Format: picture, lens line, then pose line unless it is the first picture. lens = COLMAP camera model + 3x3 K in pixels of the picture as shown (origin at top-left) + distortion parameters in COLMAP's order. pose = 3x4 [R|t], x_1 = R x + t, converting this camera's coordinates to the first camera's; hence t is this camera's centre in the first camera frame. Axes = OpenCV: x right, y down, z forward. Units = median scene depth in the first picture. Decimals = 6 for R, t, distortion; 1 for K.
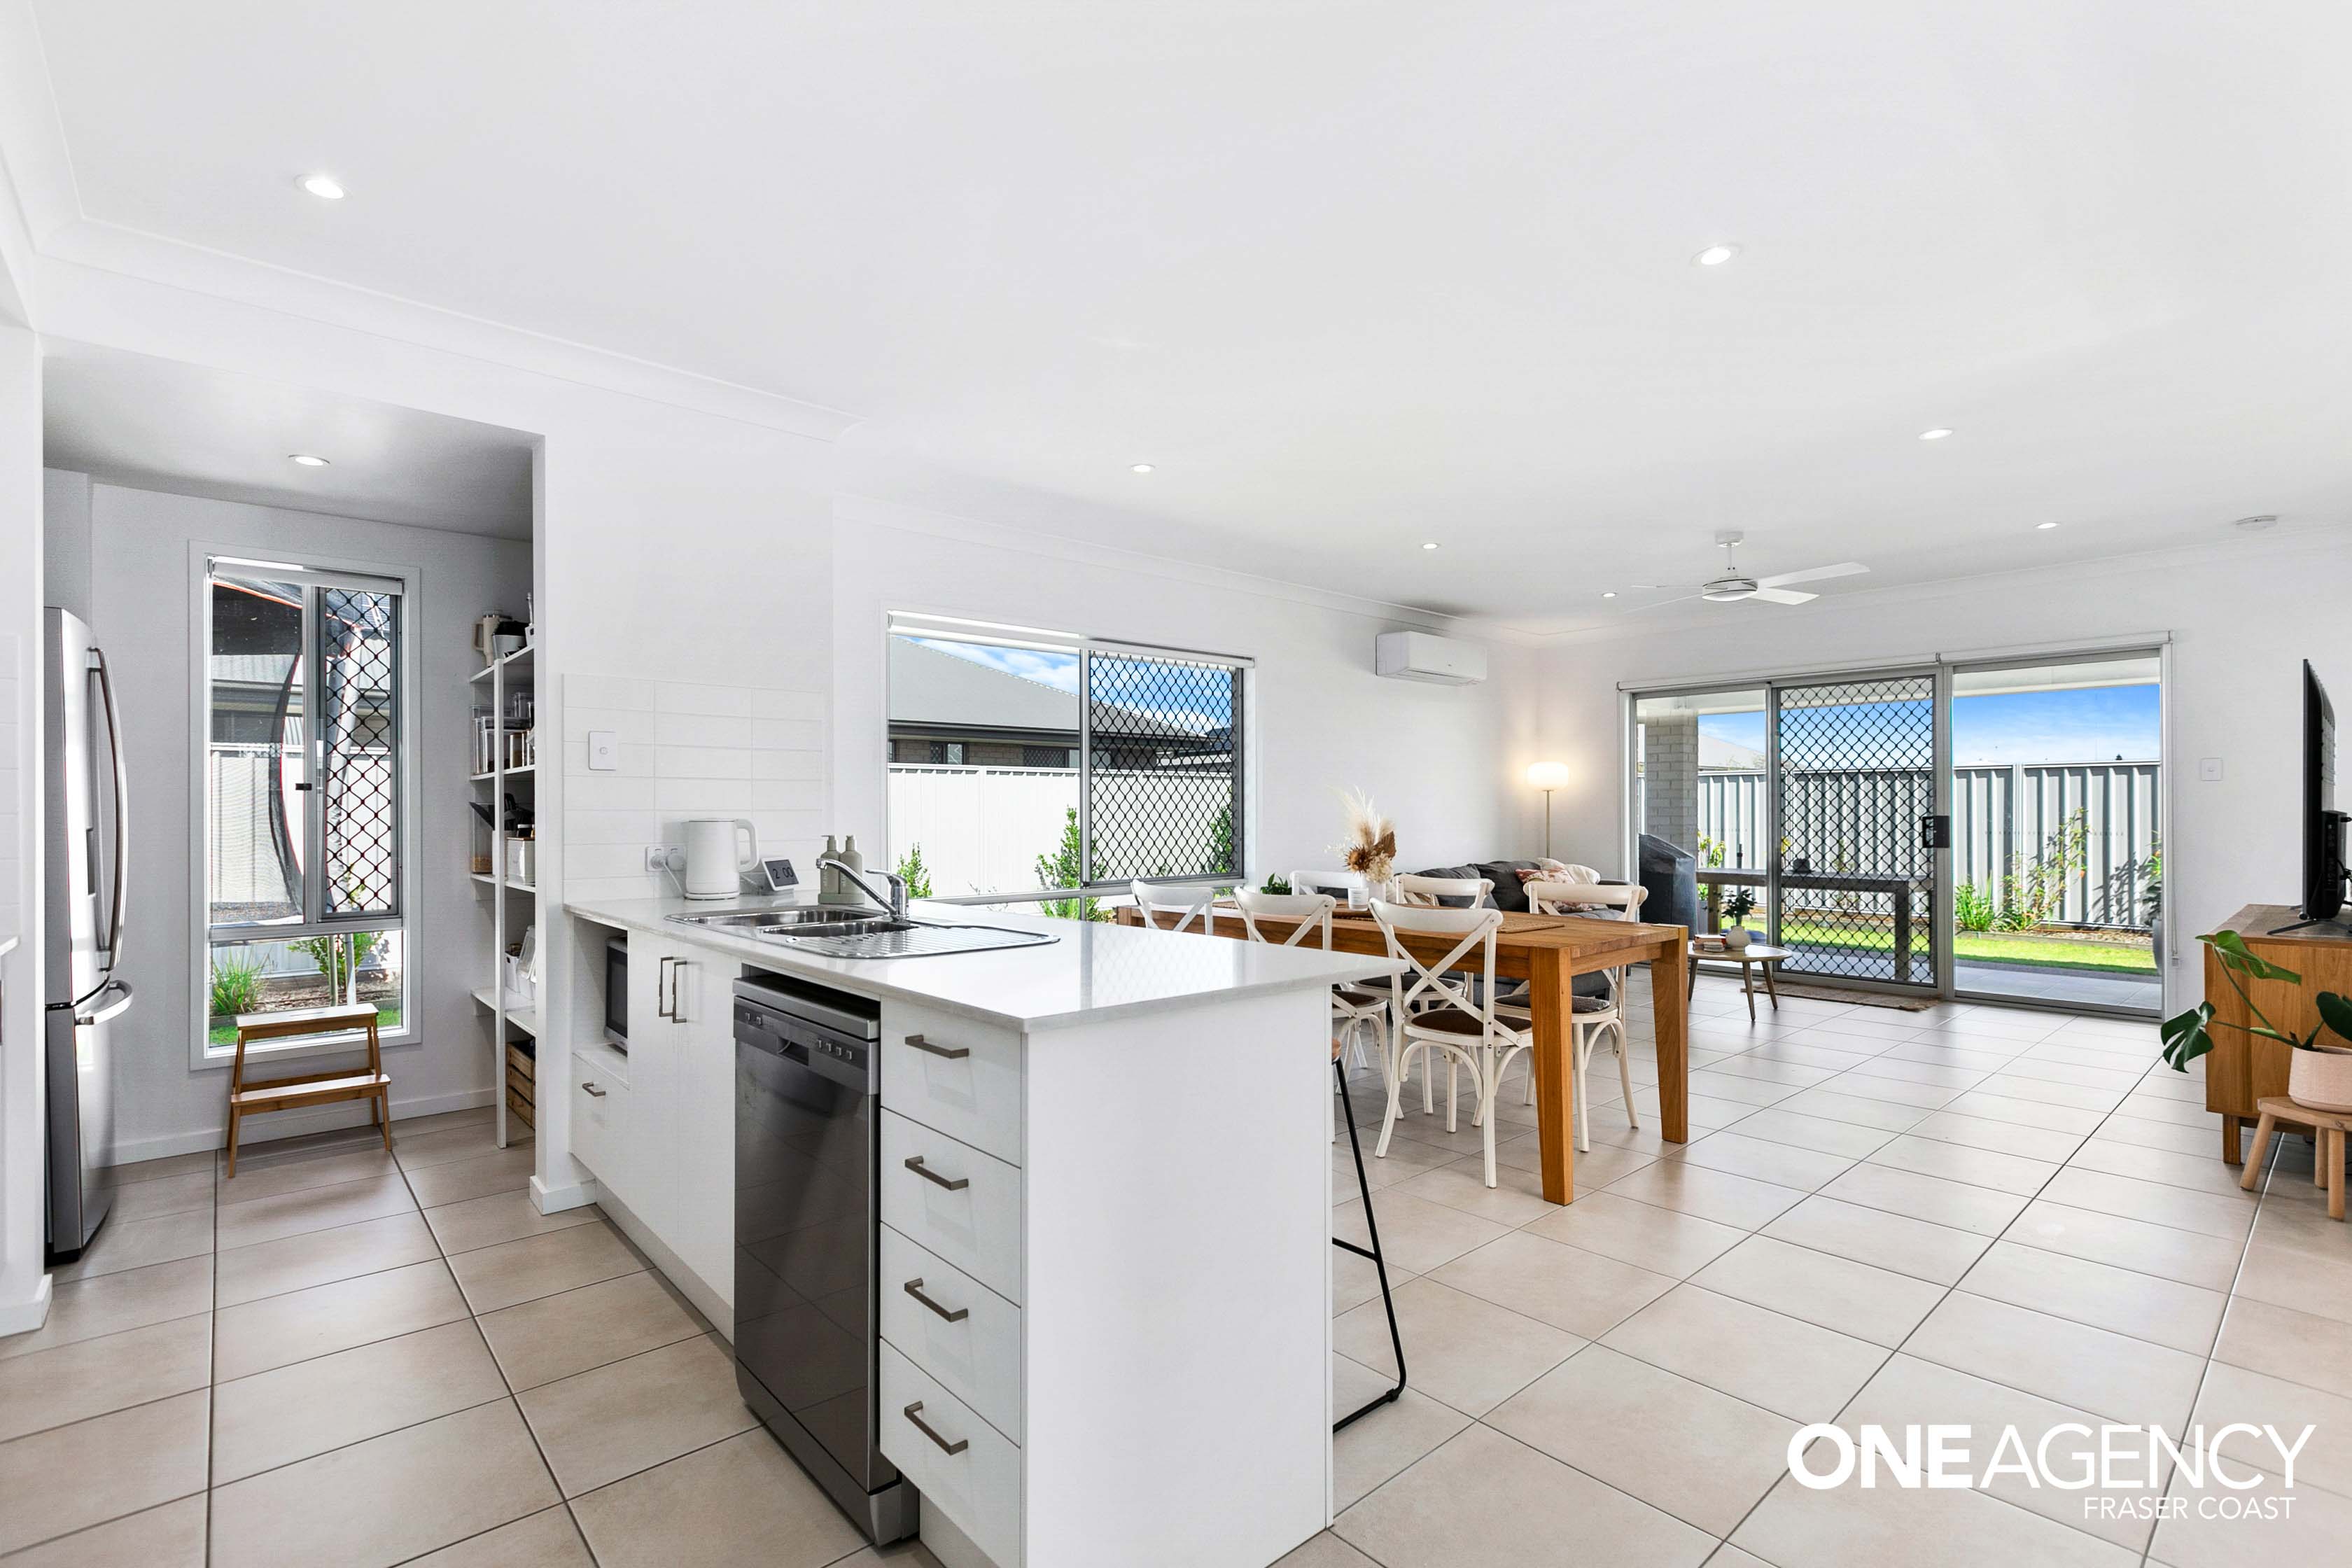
lens RADIAL K [[1071.1, 0, 1171.7], [0, 1071.1, 806.8], [0, 0, 1]] dist [-0.000247, 0.000976]
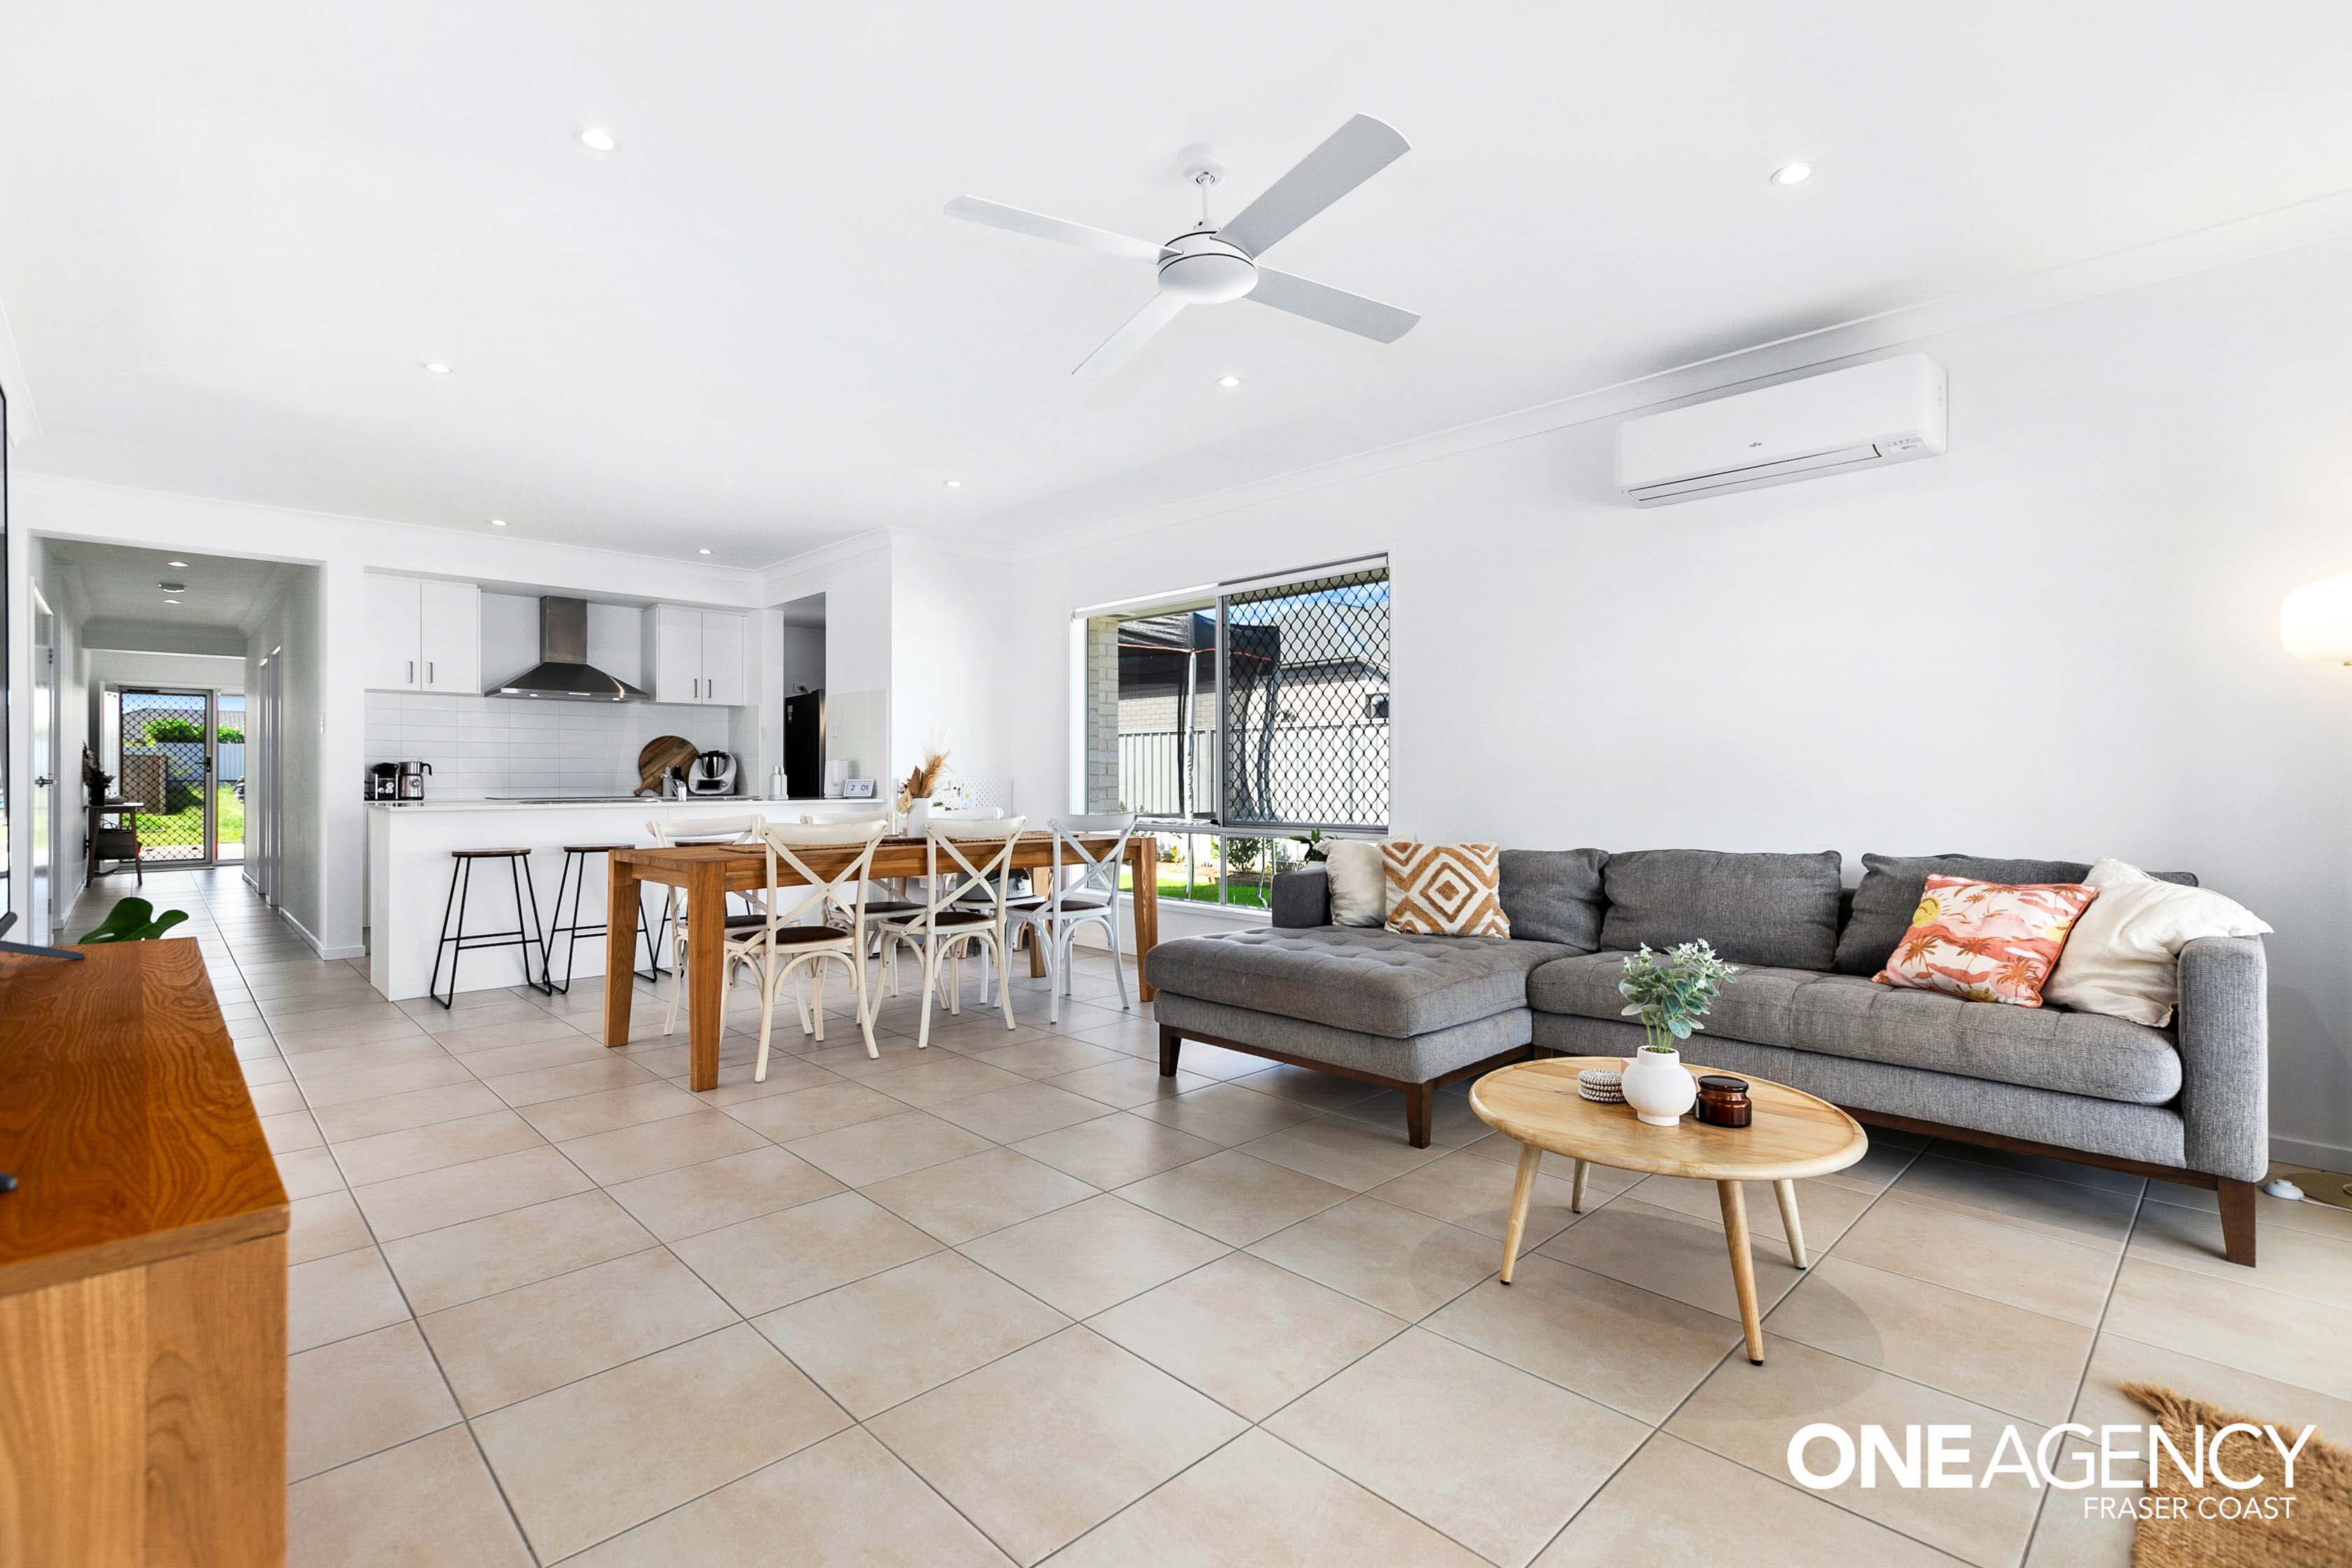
lens RADIAL K [[1071.1, 0, 1159.9], [0, 1071.1, 783.0], [0, 0, 1]] dist [-0.000247, 0.000976]
pose [[0.037034, 0.014036, -0.999215, 1.538970], [0.007148, 0.999872, 0.014311, 0.030242], [0.999288, -0.007673, 0.036929, 1.466883]]
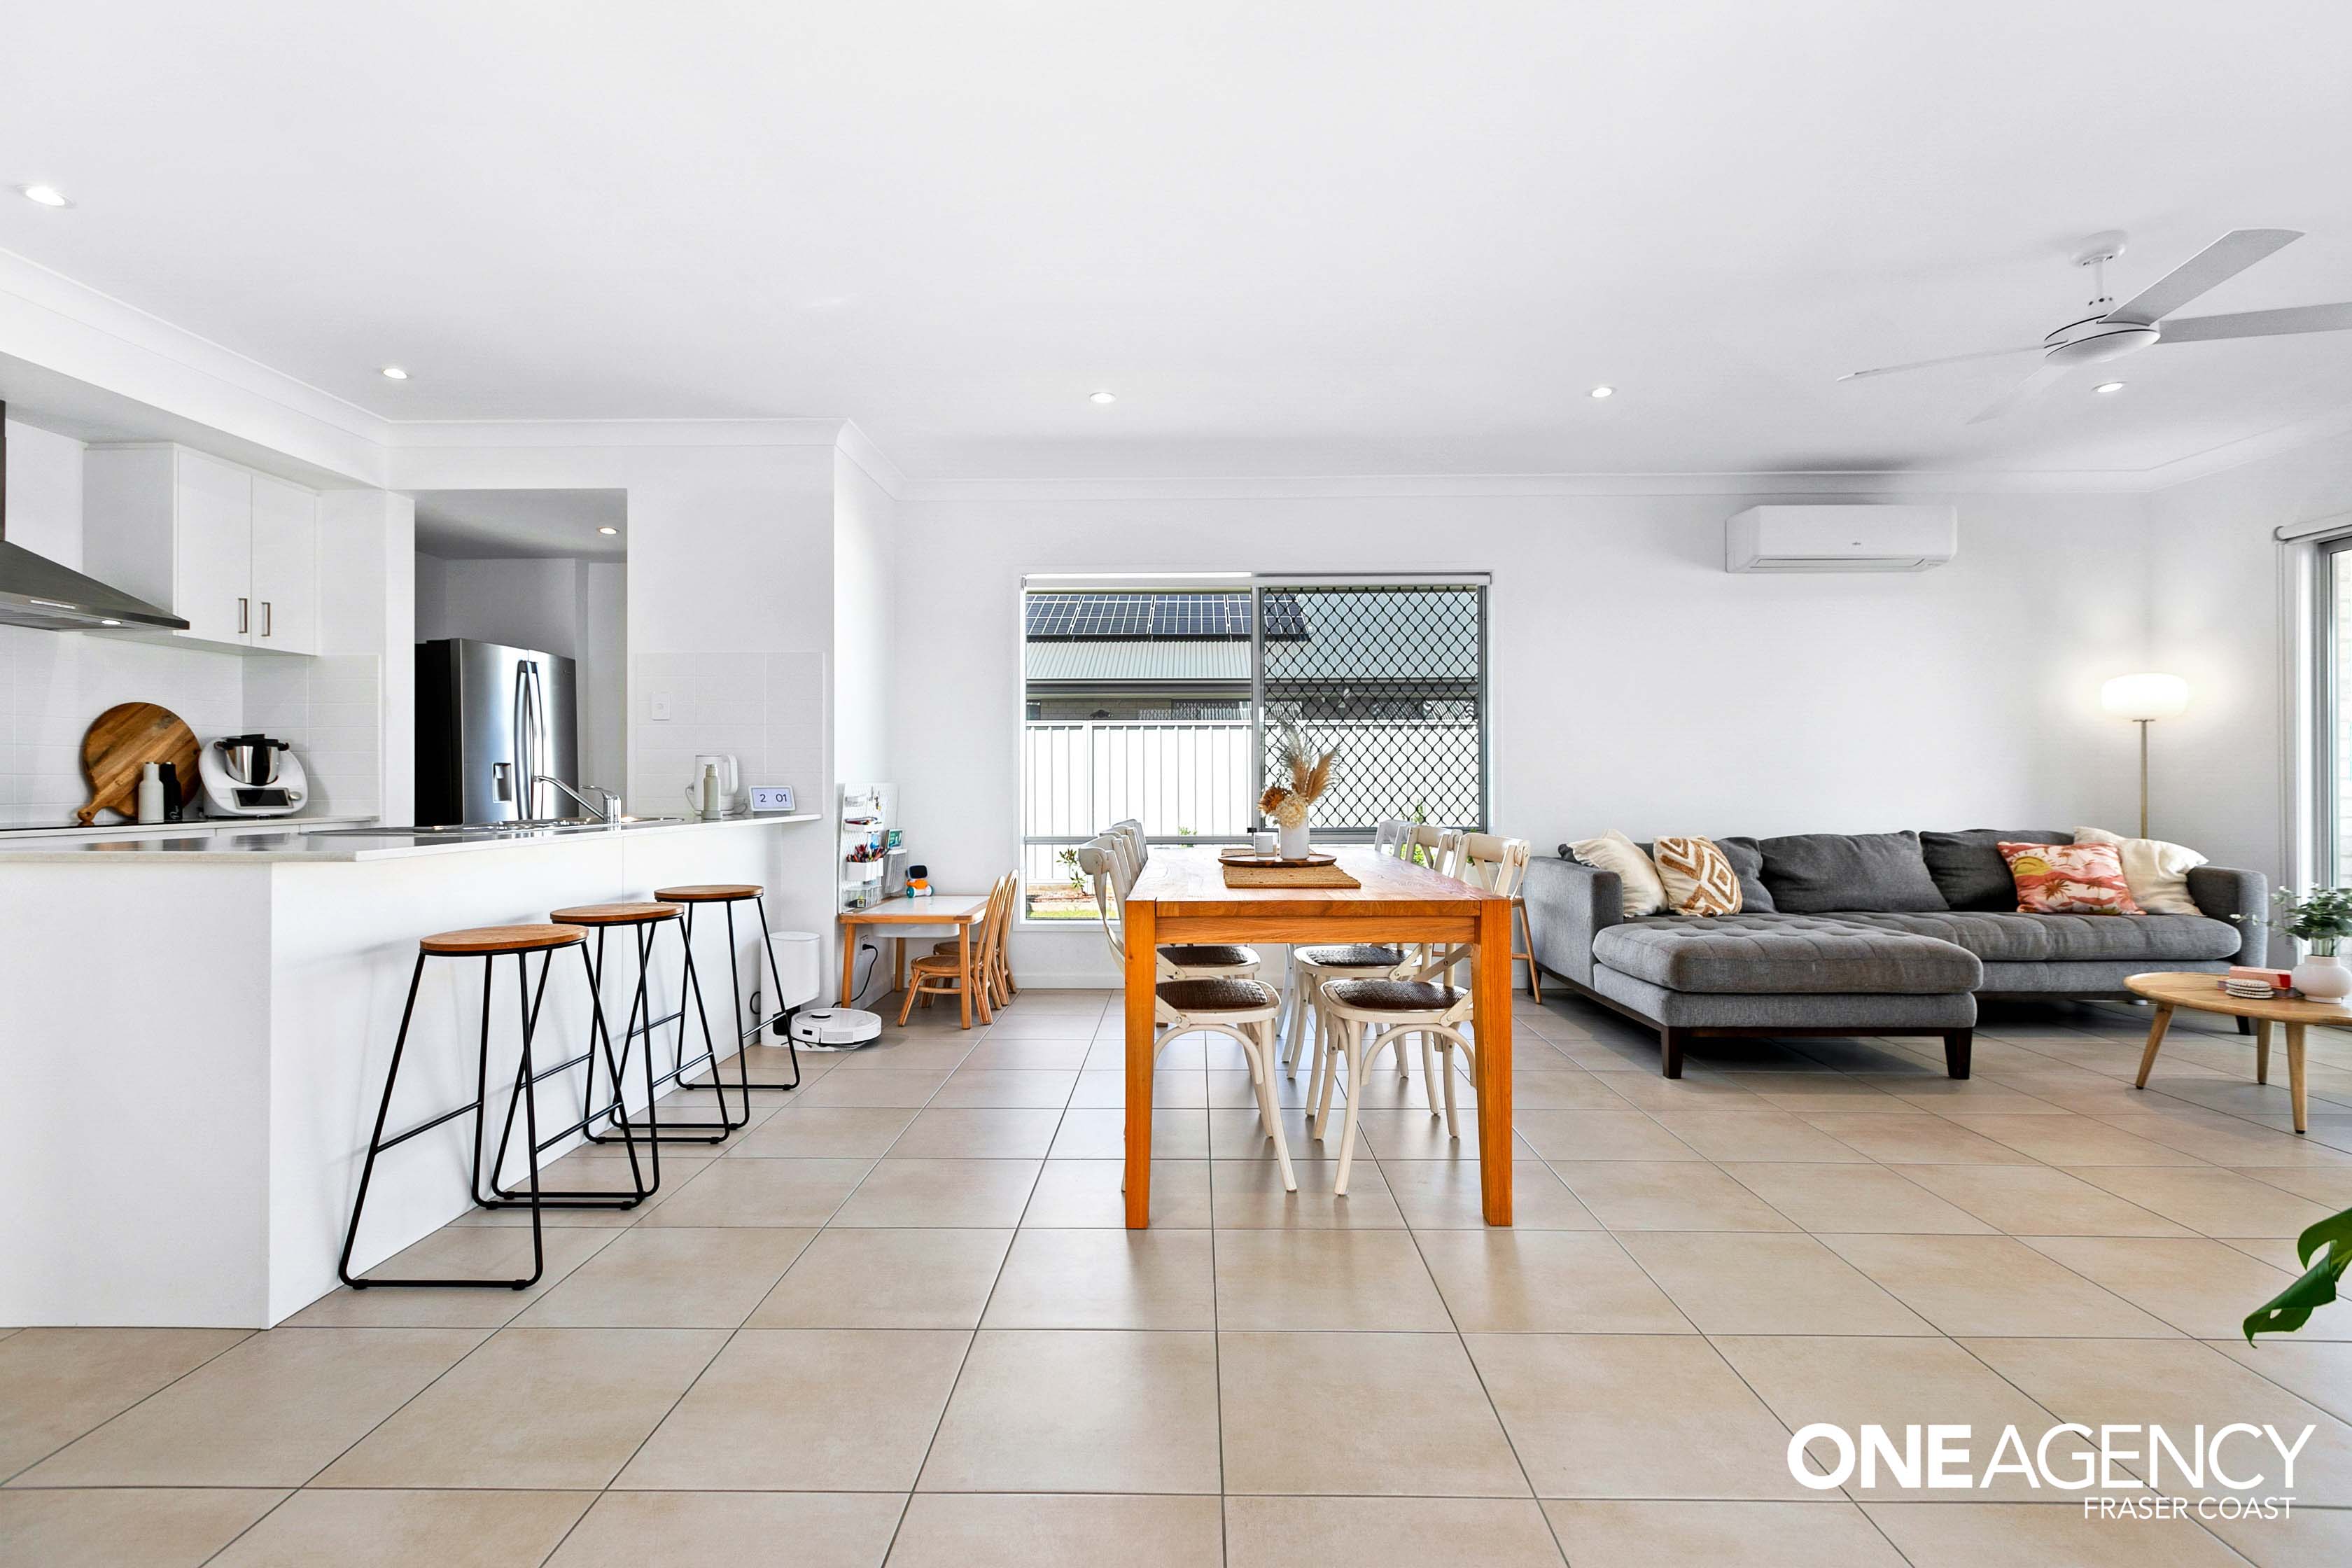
lens RADIAL K [[1071.1, 0, 1189.6], [0, 1071.1, 777.7], [0, 0, 1]] dist [-0.000247, 0.000976]
pose [[0.738673, 0.003056, -0.674057, 0.842235], [0.000857, 0.999985, 0.005473, 0.031444], [0.674063, -0.004620, 0.738659, 0.407752]]
